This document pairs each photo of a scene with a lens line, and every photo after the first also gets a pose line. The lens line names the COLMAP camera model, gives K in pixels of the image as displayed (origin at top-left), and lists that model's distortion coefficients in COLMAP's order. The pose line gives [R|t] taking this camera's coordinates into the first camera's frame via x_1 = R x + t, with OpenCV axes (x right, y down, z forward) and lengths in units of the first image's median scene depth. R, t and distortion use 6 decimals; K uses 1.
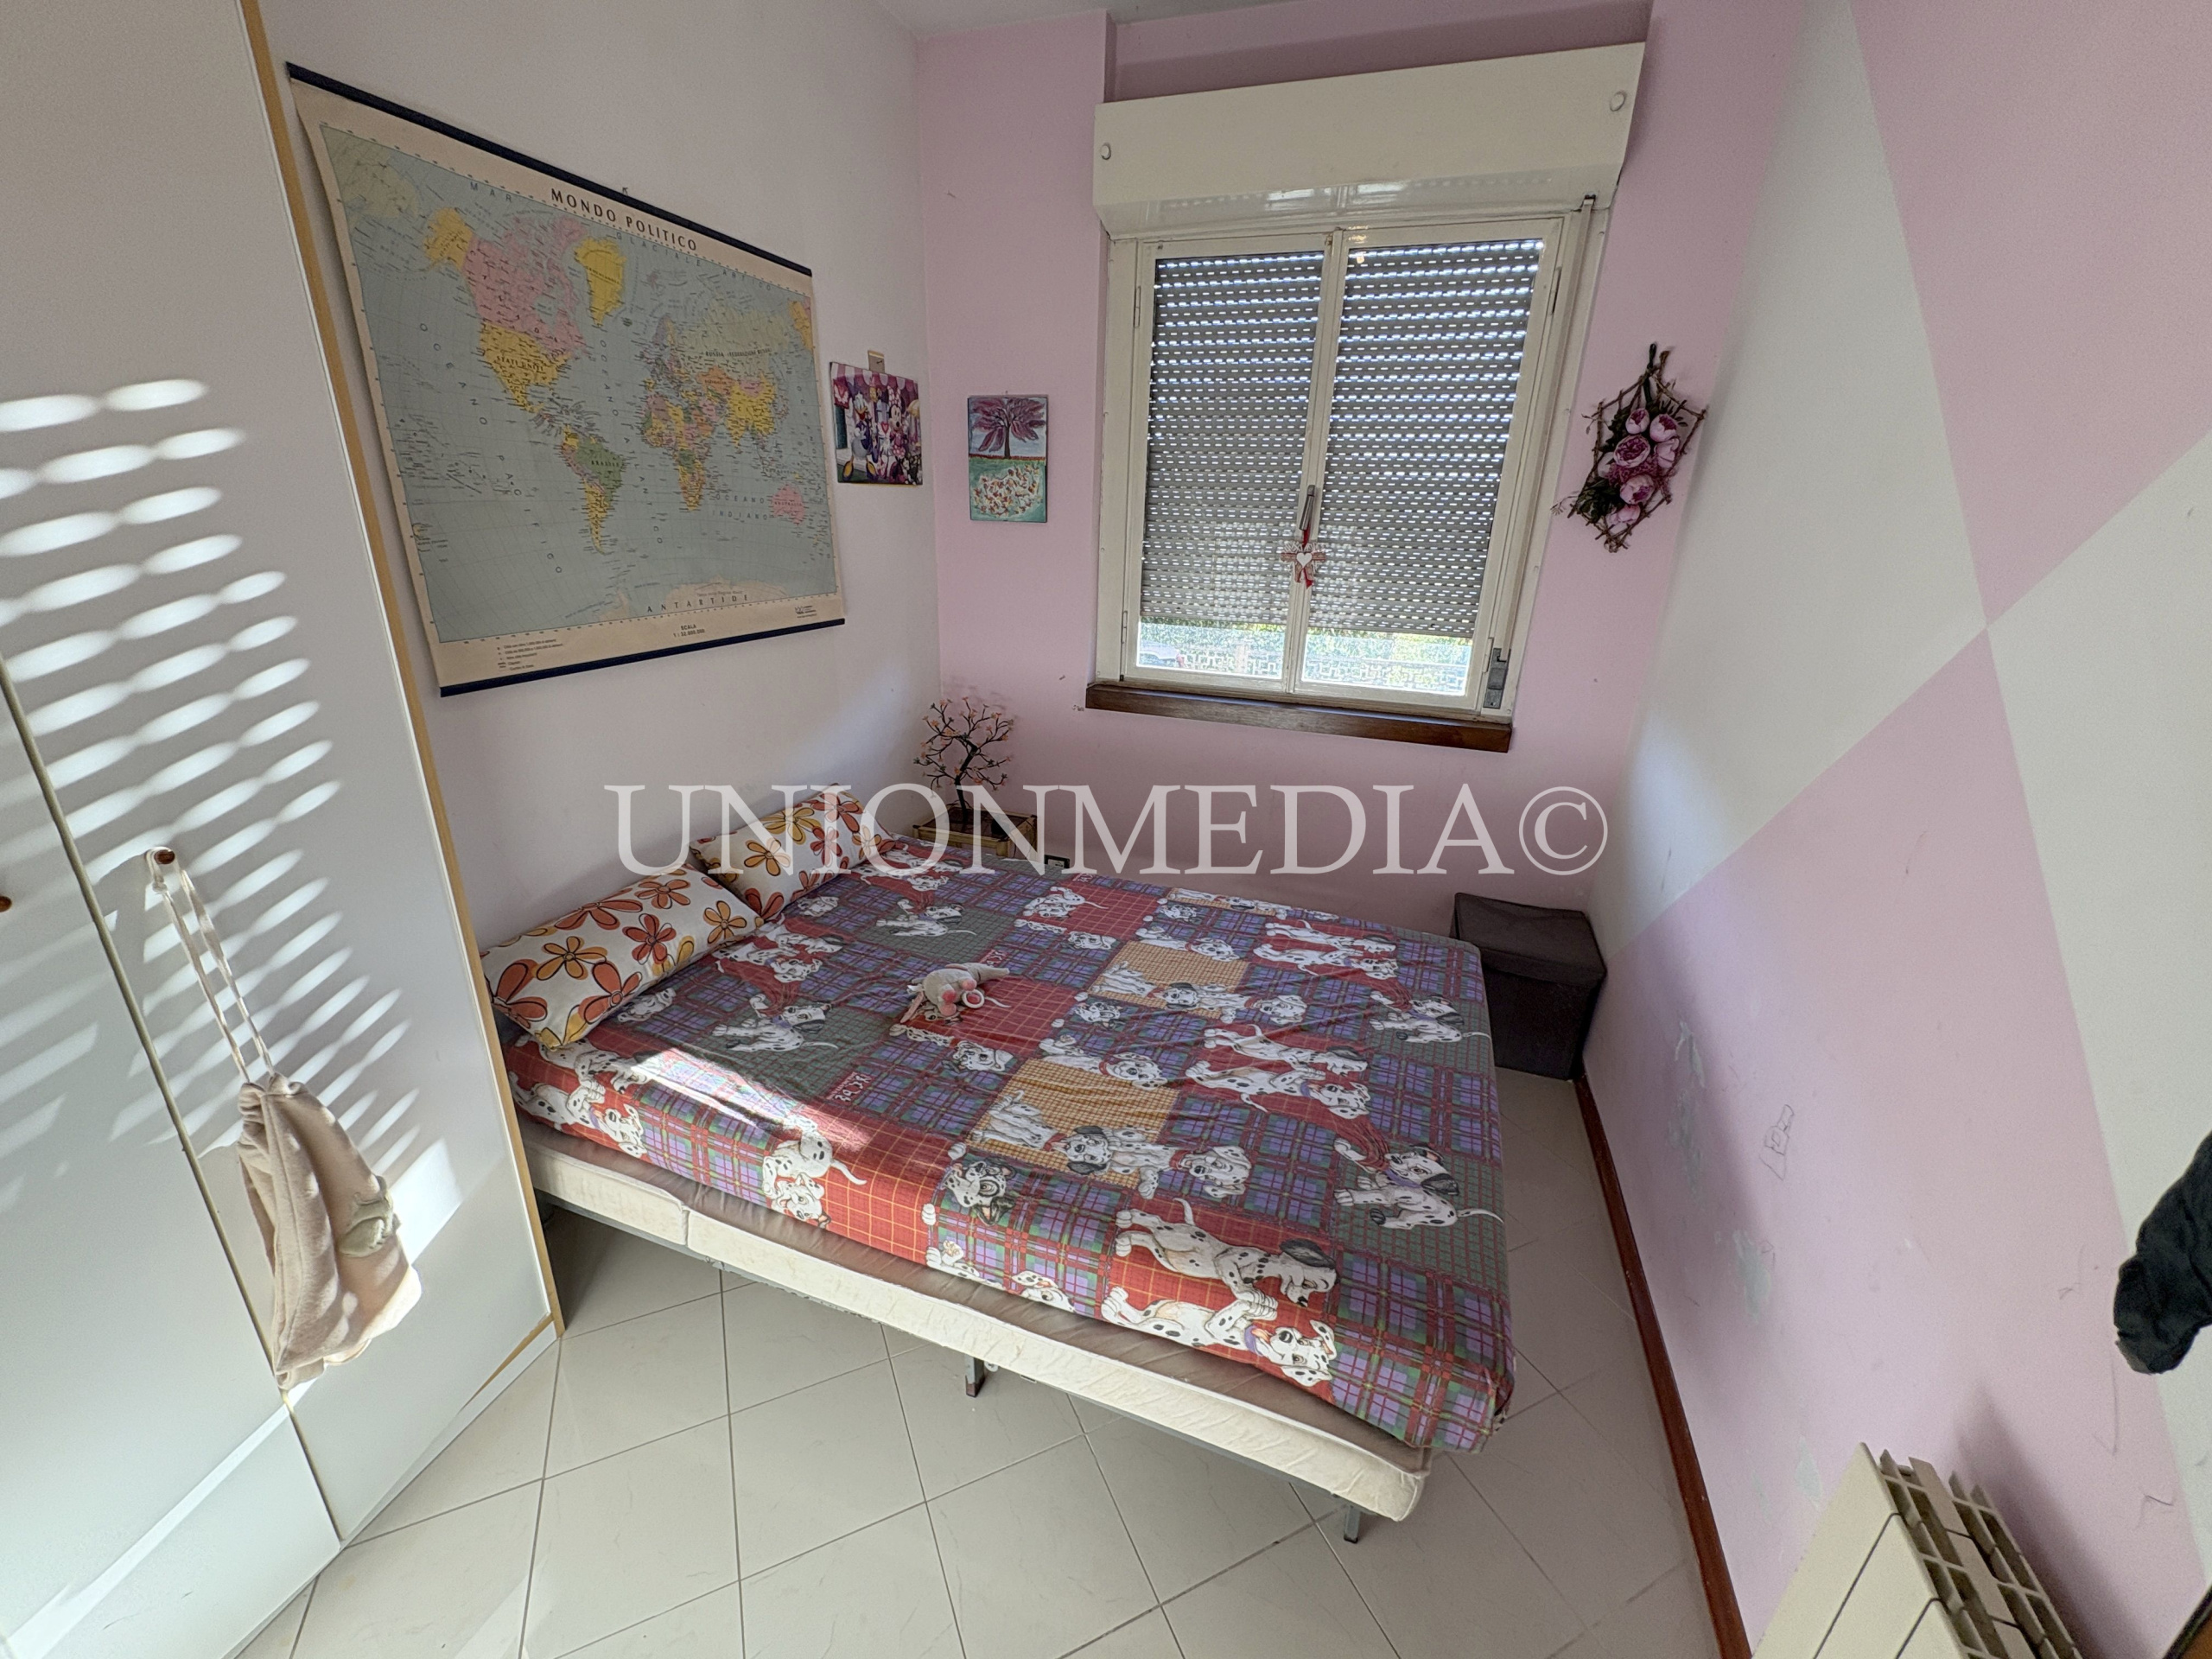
lens RADIAL K [[880.8, 0, 1105.3], [0, 880.8, 823.8], [0, 0, 1]] dist [0.000267, -0.000275]
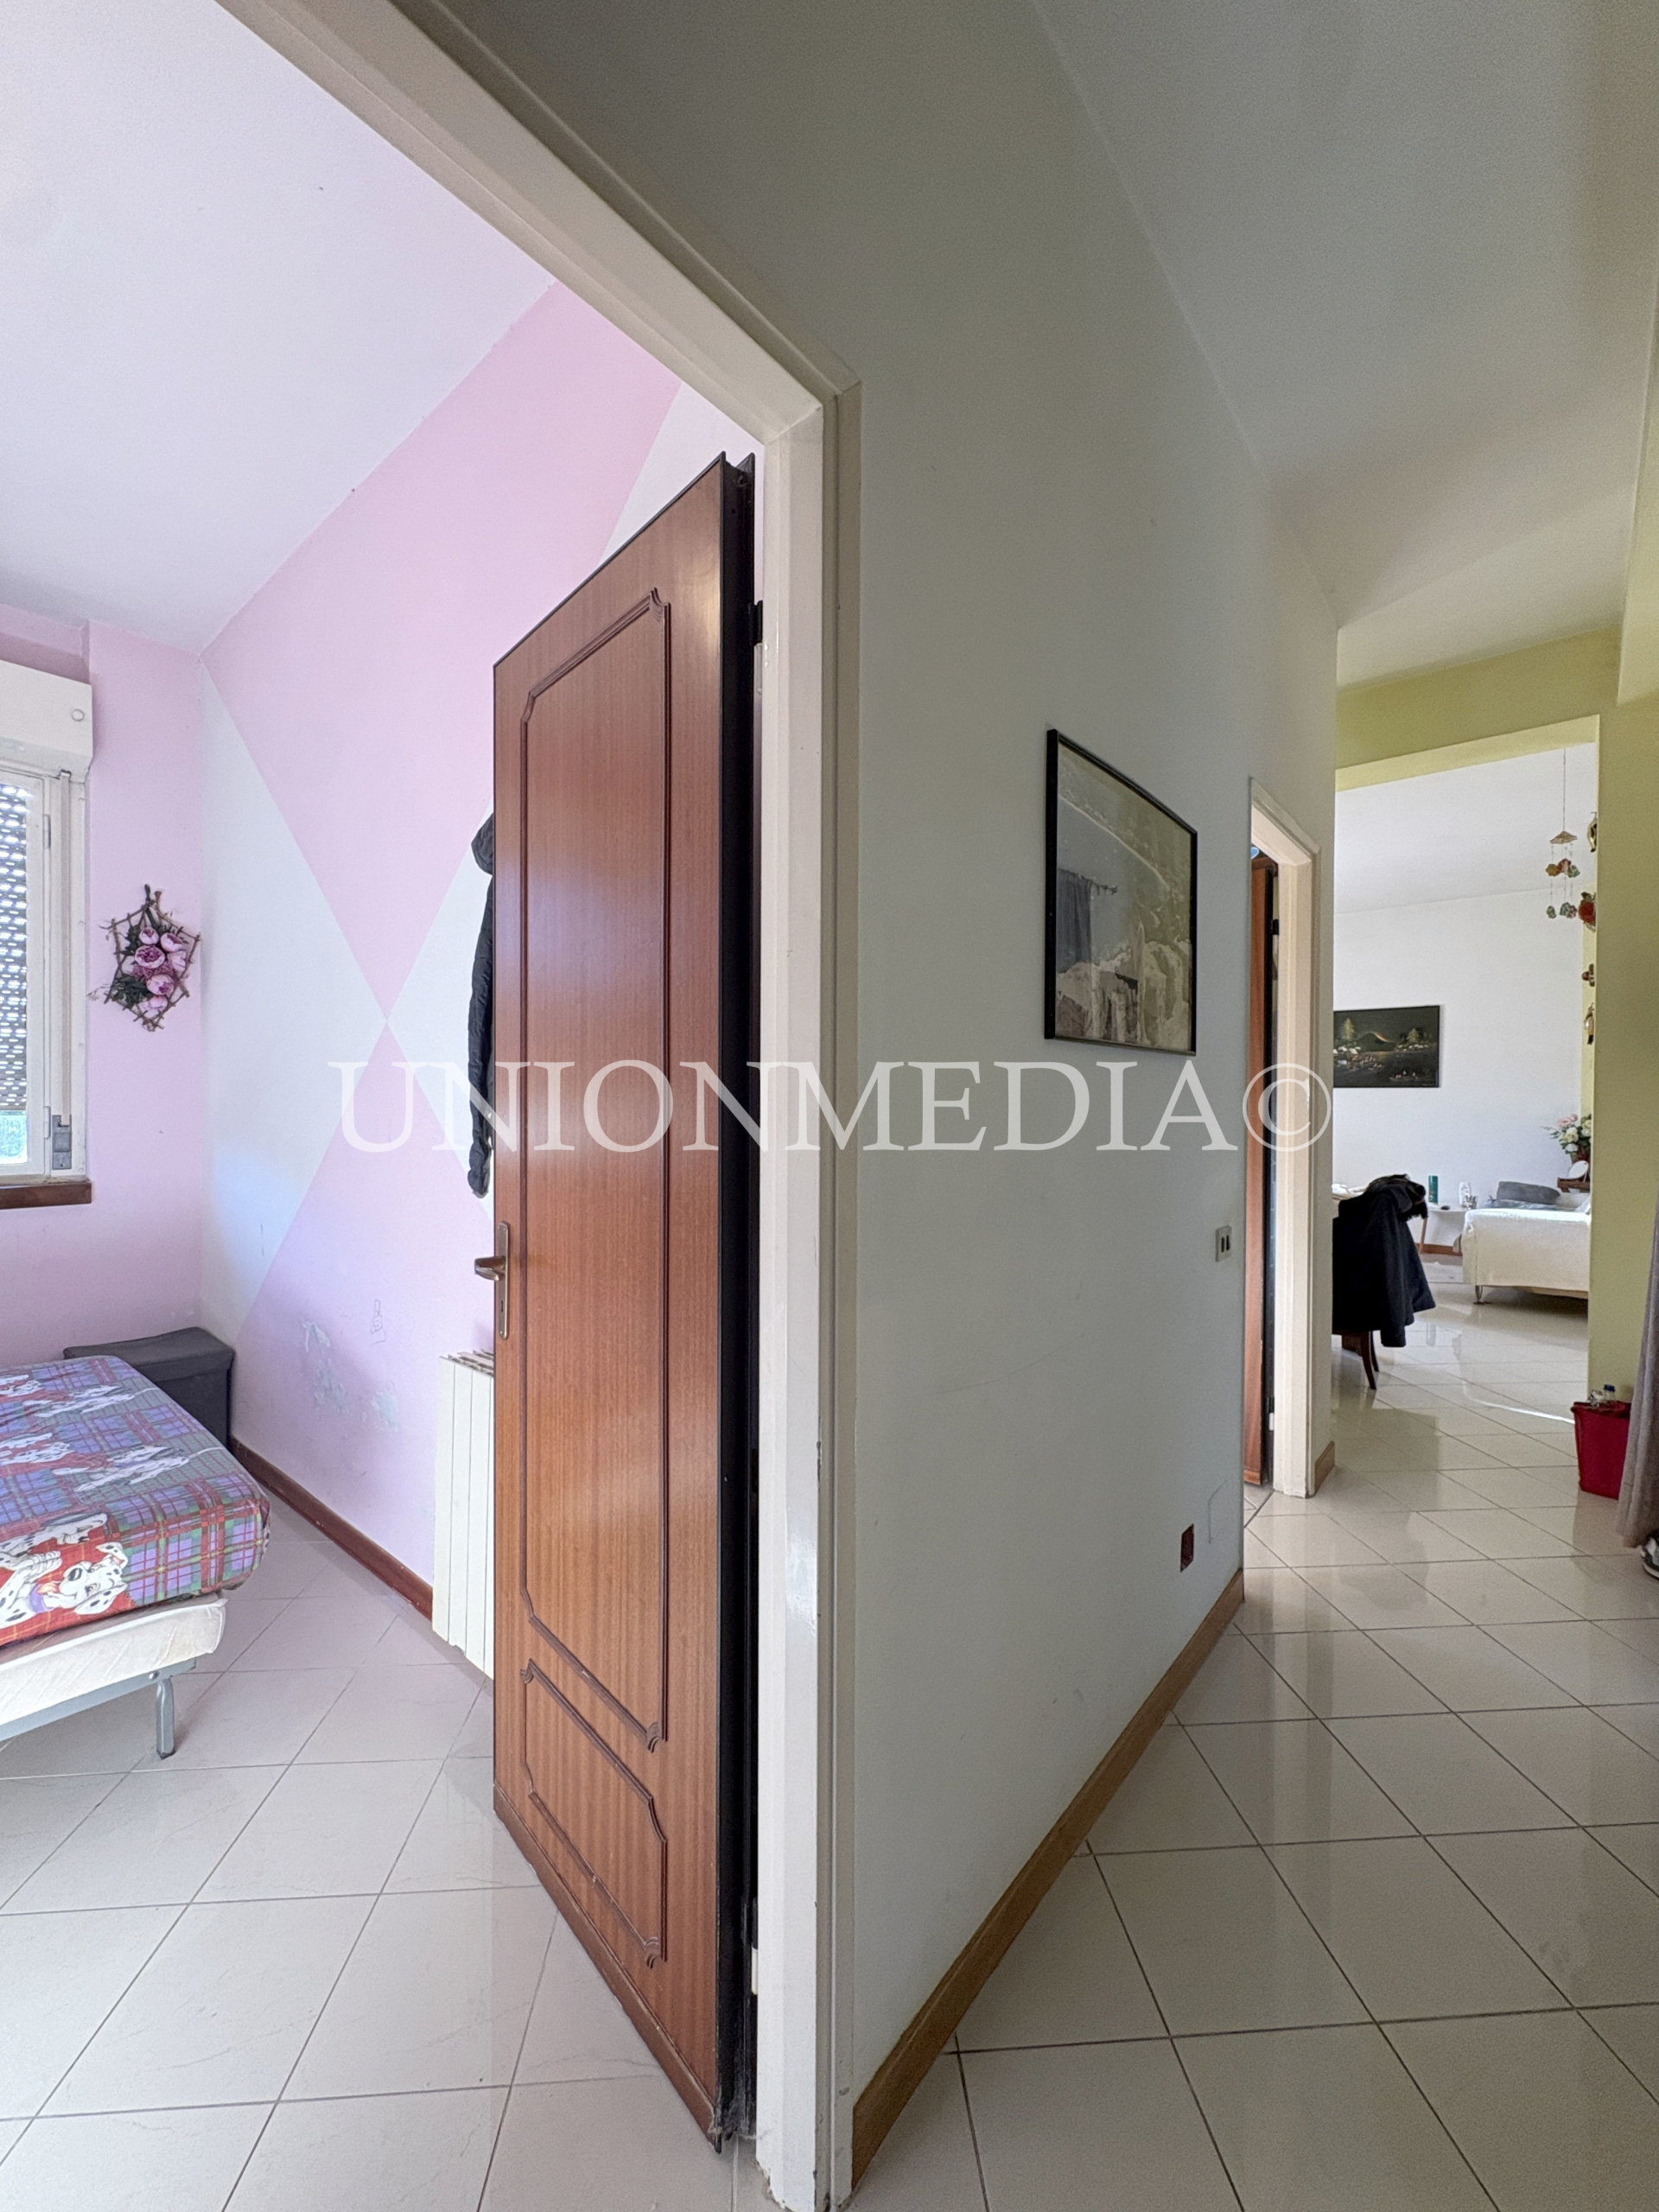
lens RADIAL K [[880.8, 0, 829.5], [0, 880.8, 1106.0], [0, 0, 1]] dist [0.000267, -0.000275]
pose [[0.355345, -0.040698, 0.933849, -0.283223], [0.319846, 0.944038, -0.080565, 0.221635], [-0.878310, 0.327316, 0.348476, -0.283551]]
